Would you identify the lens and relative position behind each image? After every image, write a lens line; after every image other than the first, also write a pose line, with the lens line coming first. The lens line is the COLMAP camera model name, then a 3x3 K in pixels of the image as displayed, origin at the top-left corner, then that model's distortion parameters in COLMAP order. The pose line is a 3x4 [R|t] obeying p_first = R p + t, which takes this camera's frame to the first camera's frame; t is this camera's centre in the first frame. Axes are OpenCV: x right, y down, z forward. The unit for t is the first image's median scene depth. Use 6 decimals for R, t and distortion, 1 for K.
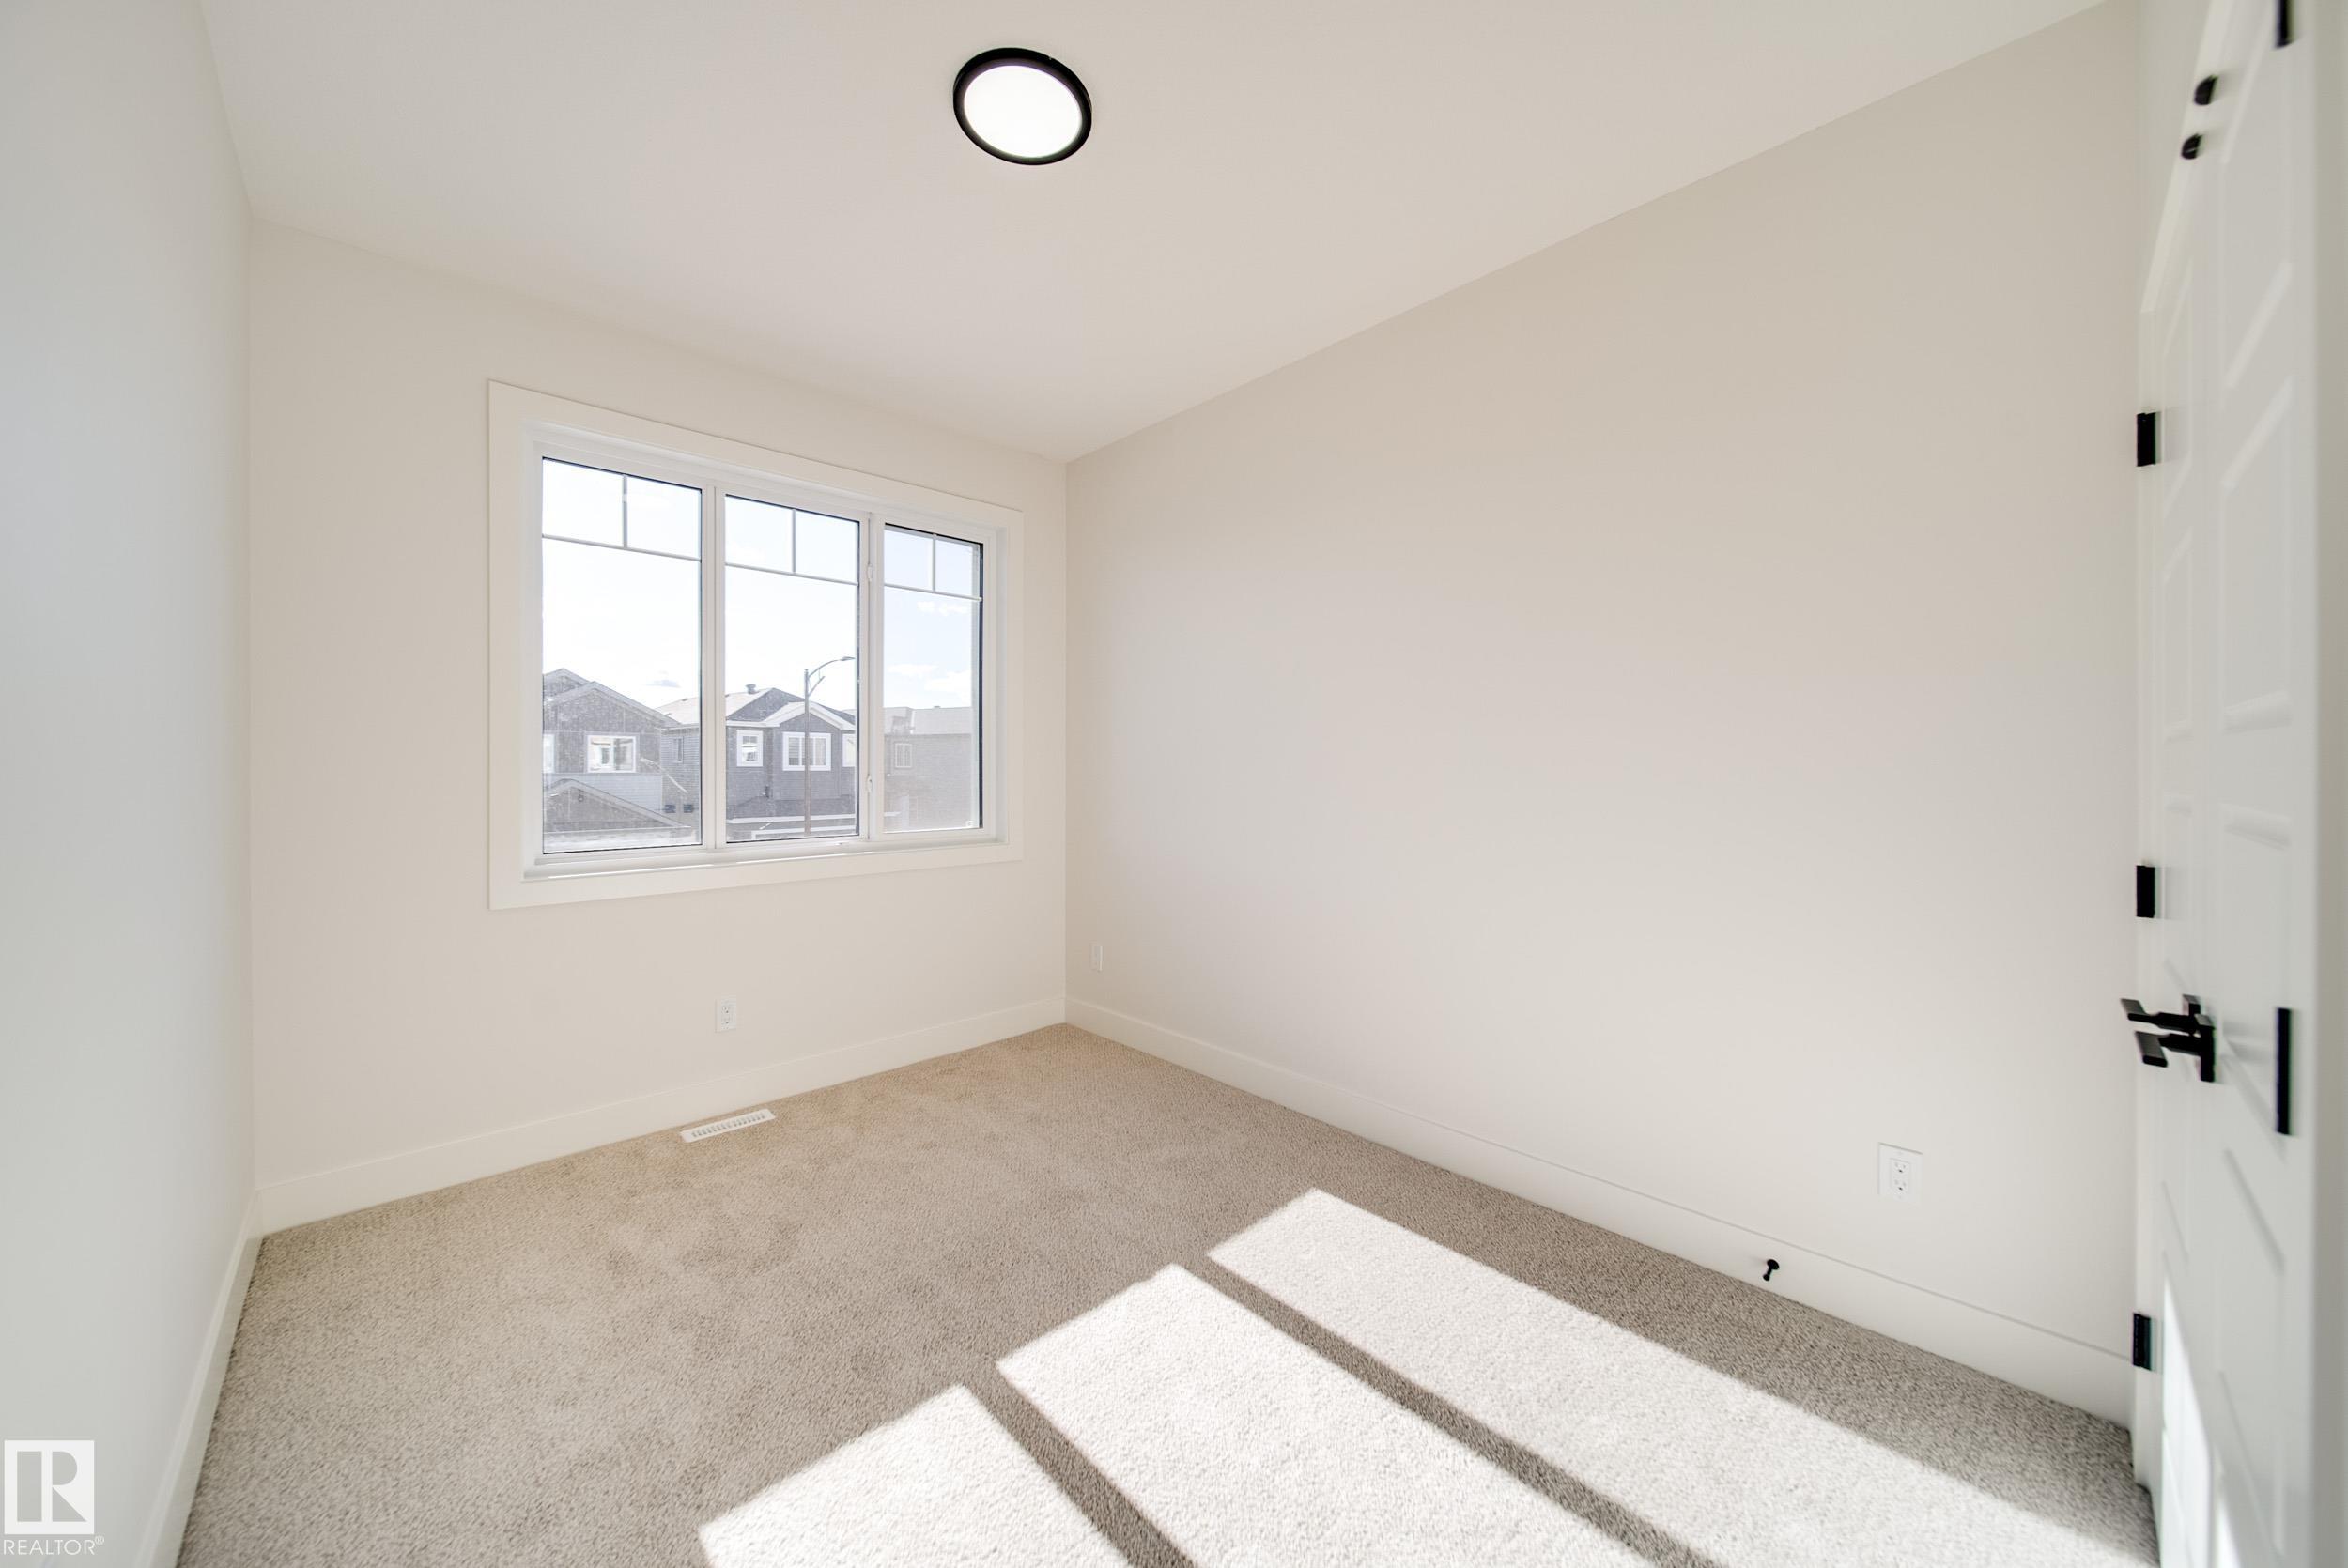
lens RADIAL K [[824.1, 0, 1176.3], [0, 824.1, 770.4], [0, 0, 1]] dist [-0.002850, -0.000358]
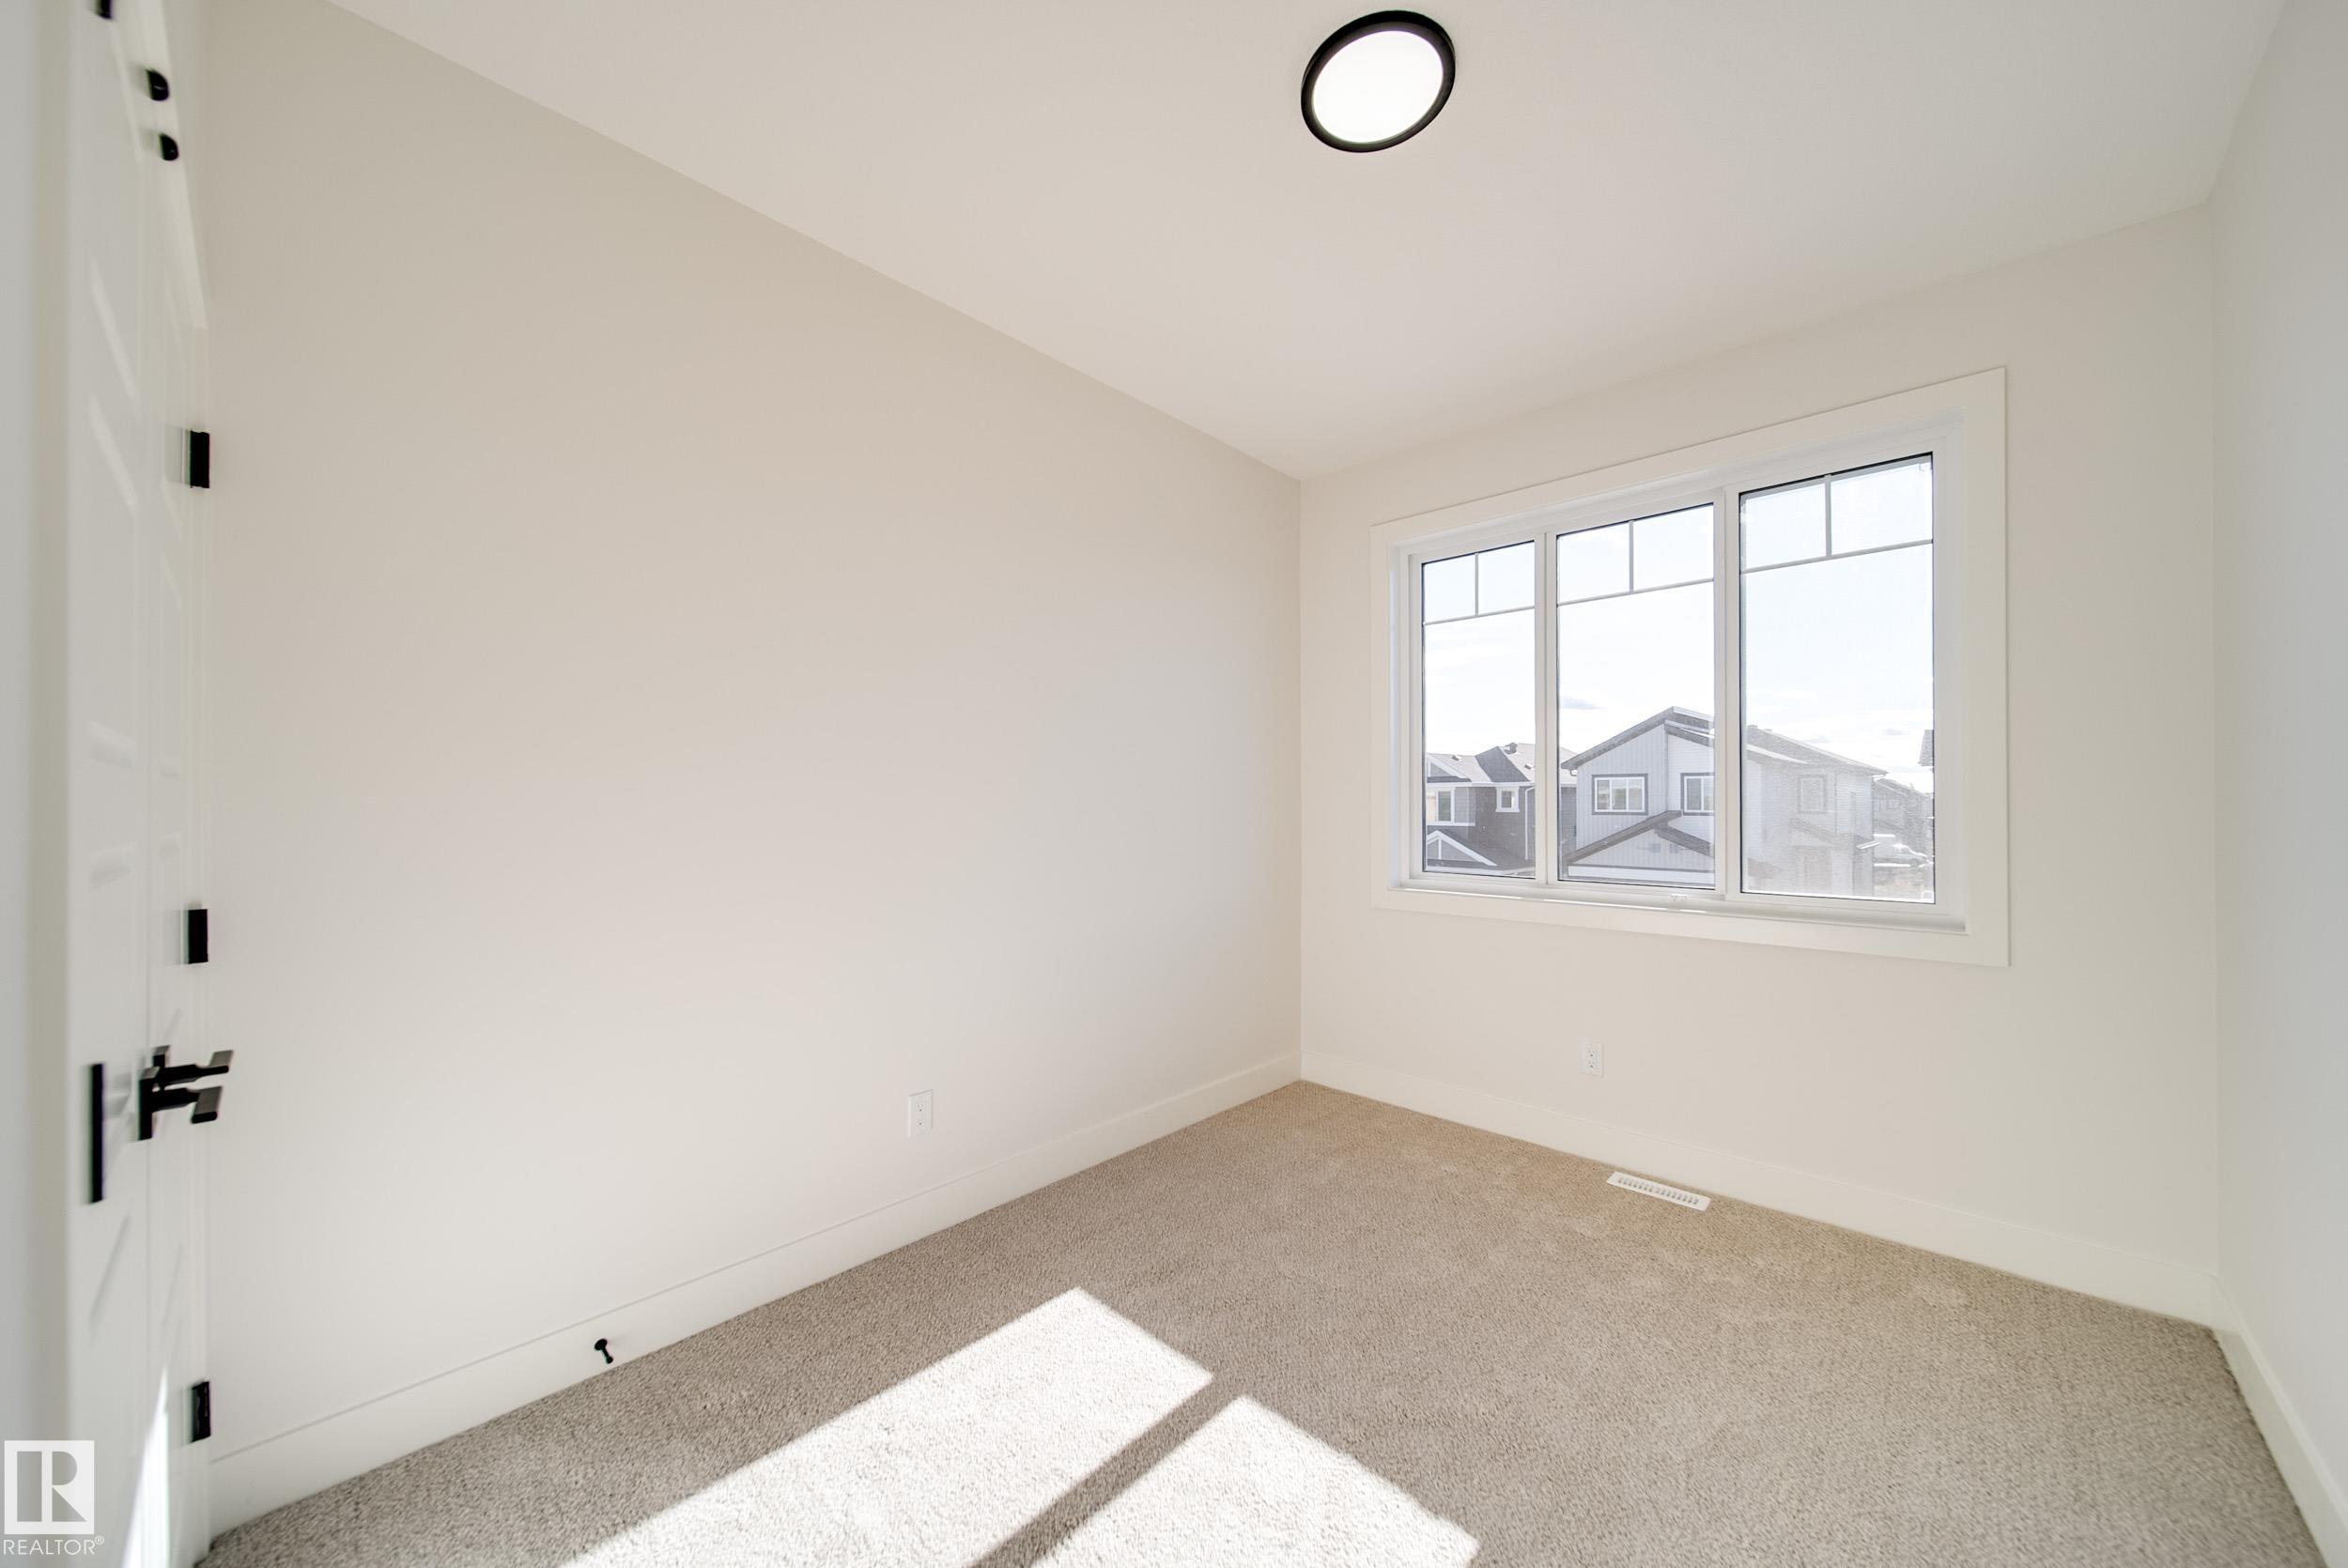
lens RADIAL K [[863.6, 0, 1174.0], [0, 863.6, 784.0], [0, 0, 1]] dist [0.013511, -0.000115]
pose [[0.053324, -0.010580, -0.998521, 0.464790], [-0.005585, 0.999925, -0.010893, -0.015065], [0.998562, 0.006158, 0.053261, 0.455569]]
